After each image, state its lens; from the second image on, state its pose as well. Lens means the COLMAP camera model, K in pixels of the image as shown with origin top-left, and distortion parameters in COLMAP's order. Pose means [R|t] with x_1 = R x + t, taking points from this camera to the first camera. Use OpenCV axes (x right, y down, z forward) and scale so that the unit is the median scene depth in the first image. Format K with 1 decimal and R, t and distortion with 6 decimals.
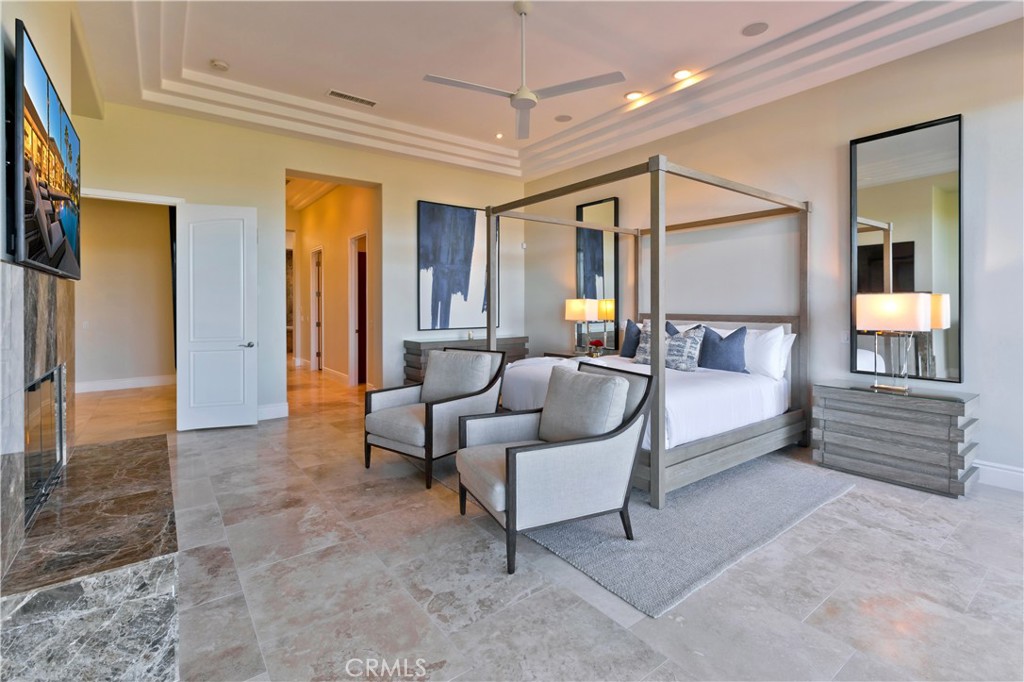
lens RADIAL K [[473.6, 0, 513.7], [0, 473.6, 310.9], [0, 0, 1]] dist [-0.000337, -0.000633]
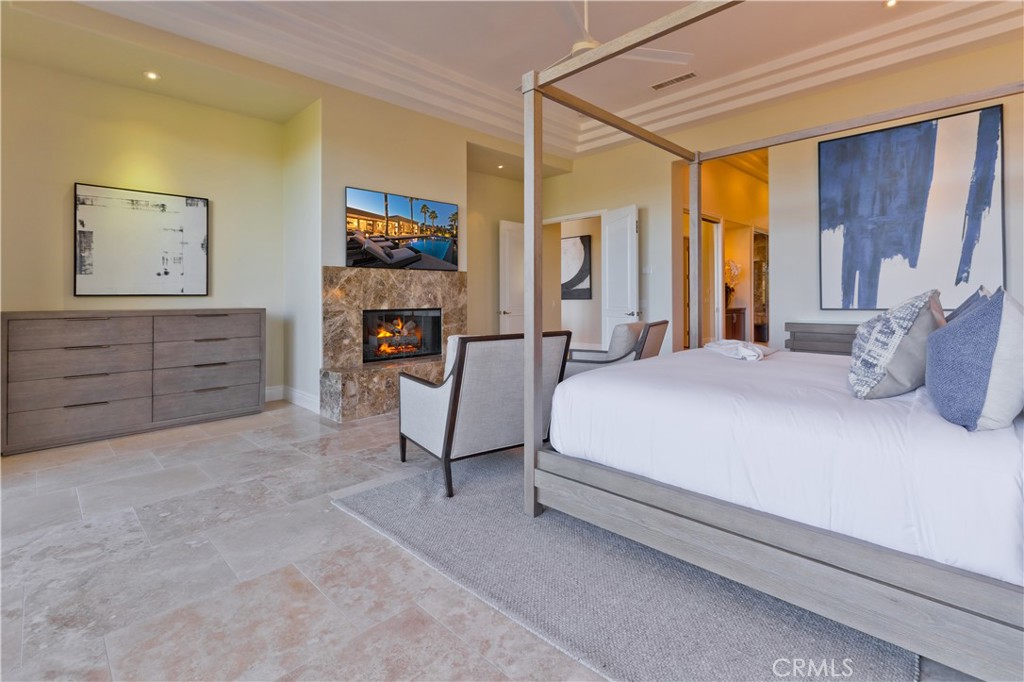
lens RADIAL K [[477.3, 0, 513.2], [0, 477.3, 297.0], [0, 0, 1]] dist [-0.000061, 0.000032]
pose [[0.135913, -0.005778, -0.990704, 0.500119], [-0.001036, 0.999982, -0.005974, 0.025357], [0.990720, 0.001839, 0.135904, 0.391574]]
